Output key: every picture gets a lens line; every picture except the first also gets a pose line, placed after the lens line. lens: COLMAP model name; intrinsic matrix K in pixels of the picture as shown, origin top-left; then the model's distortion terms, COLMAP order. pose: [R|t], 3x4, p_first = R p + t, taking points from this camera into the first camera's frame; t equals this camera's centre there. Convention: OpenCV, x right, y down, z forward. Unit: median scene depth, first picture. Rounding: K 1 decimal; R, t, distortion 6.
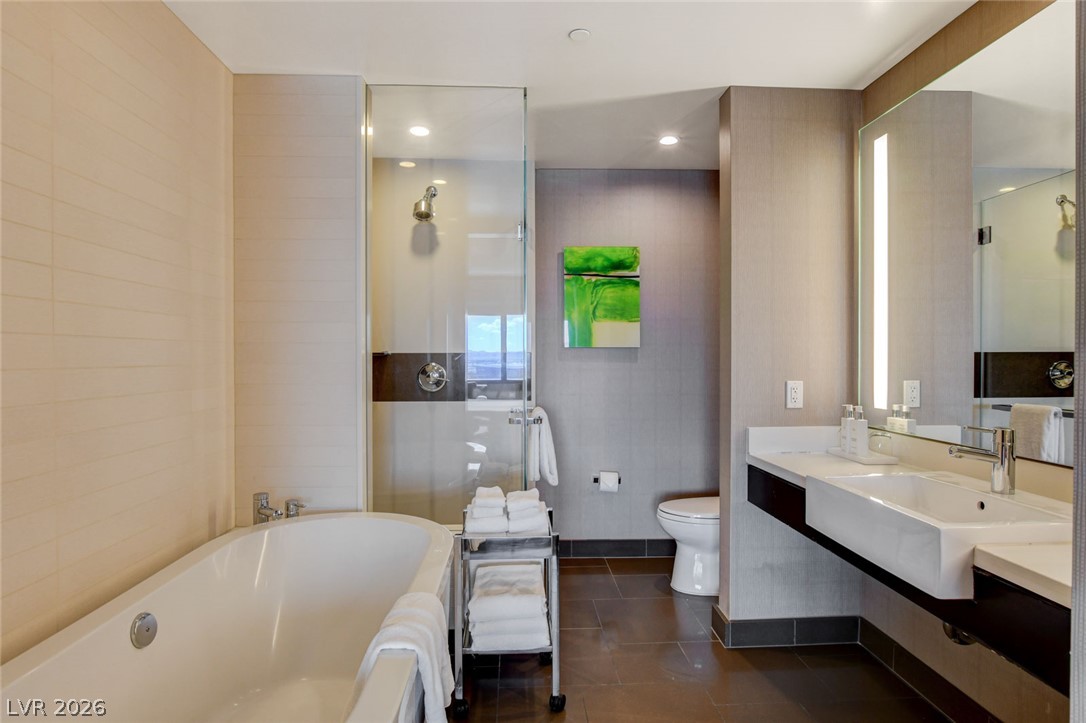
lens RADIAL K [[598.7, 0, 543.0], [0, 598.7, 362.8], [0, 0, 1]] dist [0.004698, 0.000304]
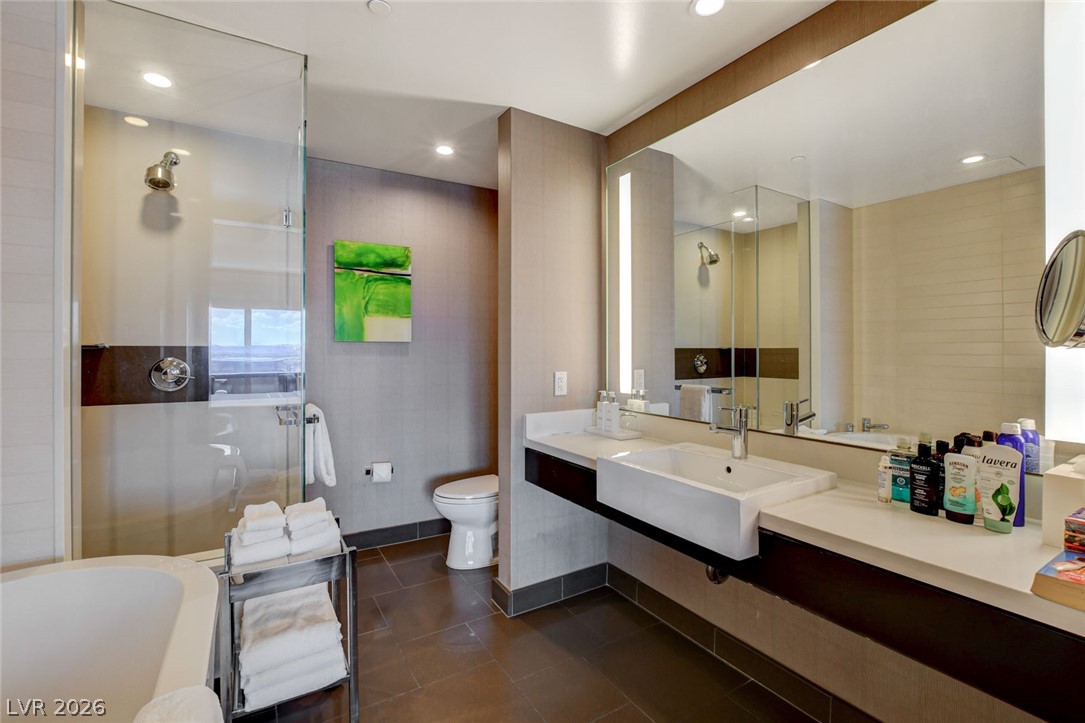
lens RADIAL K [[485.1, 0, 543.9], [0, 485.1, 351.2], [0, 0, 1]] dist [-0.016405, 0.000977]
pose [[0.878065, 0.001655, 0.478539, -0.058744], [0.003099, 0.999953, -0.009146, -0.001456], [-0.478532, 0.009514, 0.878019, 0.184532]]
